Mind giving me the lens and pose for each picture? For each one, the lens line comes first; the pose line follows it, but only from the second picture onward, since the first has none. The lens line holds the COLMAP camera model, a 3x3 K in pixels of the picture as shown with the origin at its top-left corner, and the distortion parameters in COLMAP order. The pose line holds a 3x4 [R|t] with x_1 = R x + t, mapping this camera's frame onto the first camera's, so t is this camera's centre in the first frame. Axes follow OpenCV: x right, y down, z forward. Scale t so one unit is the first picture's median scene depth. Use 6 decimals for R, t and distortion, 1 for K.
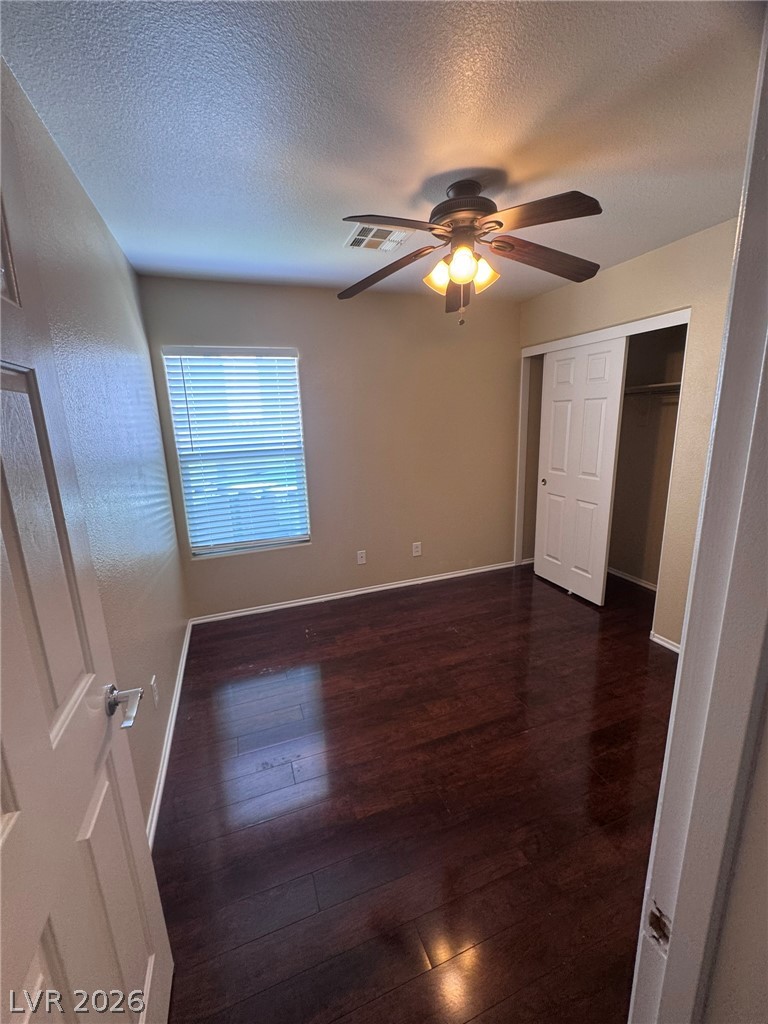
lens RADIAL K [[416.3, 0, 384.0], [0, 416.3, 512.0], [0, 0, 1]] dist [-0.000512, -0.000066]
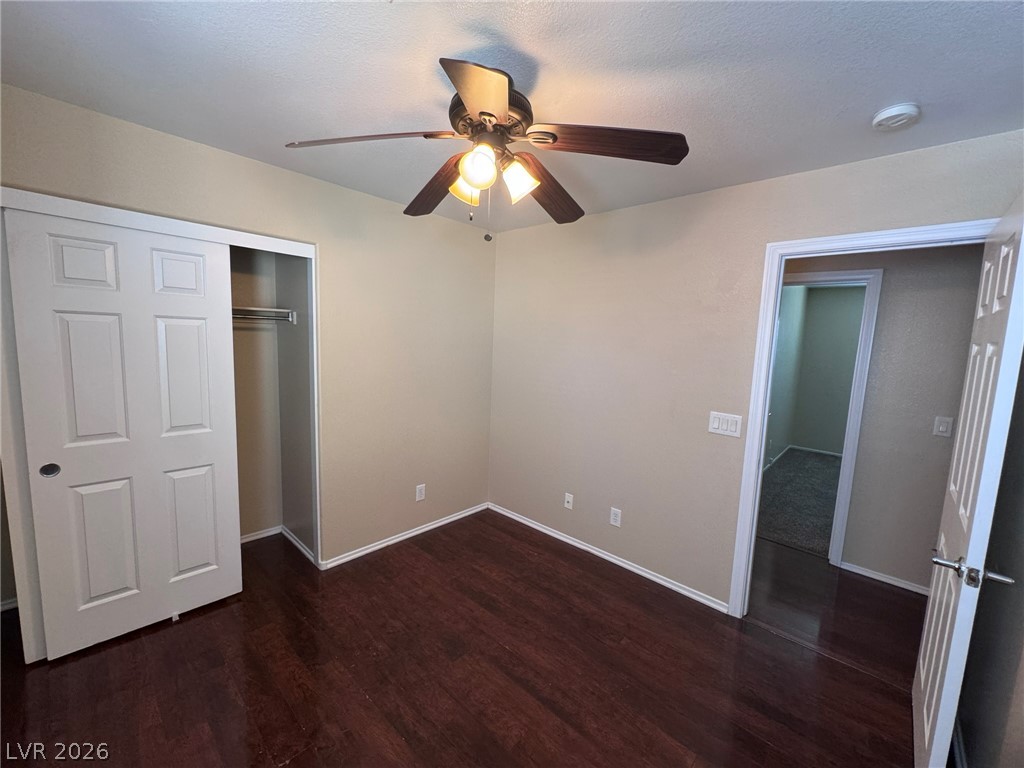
lens RADIAL K [[416.3, 0, 512.0], [0, 416.3, 384.0], [0, 0, 1]] dist [-0.000512, -0.000066]
pose [[-0.461159, -0.082301, 0.883492, -0.385913], [0.170191, 0.968998, 0.179102, -0.215512], [-0.870843, 0.232957, -0.432855, 0.934911]]
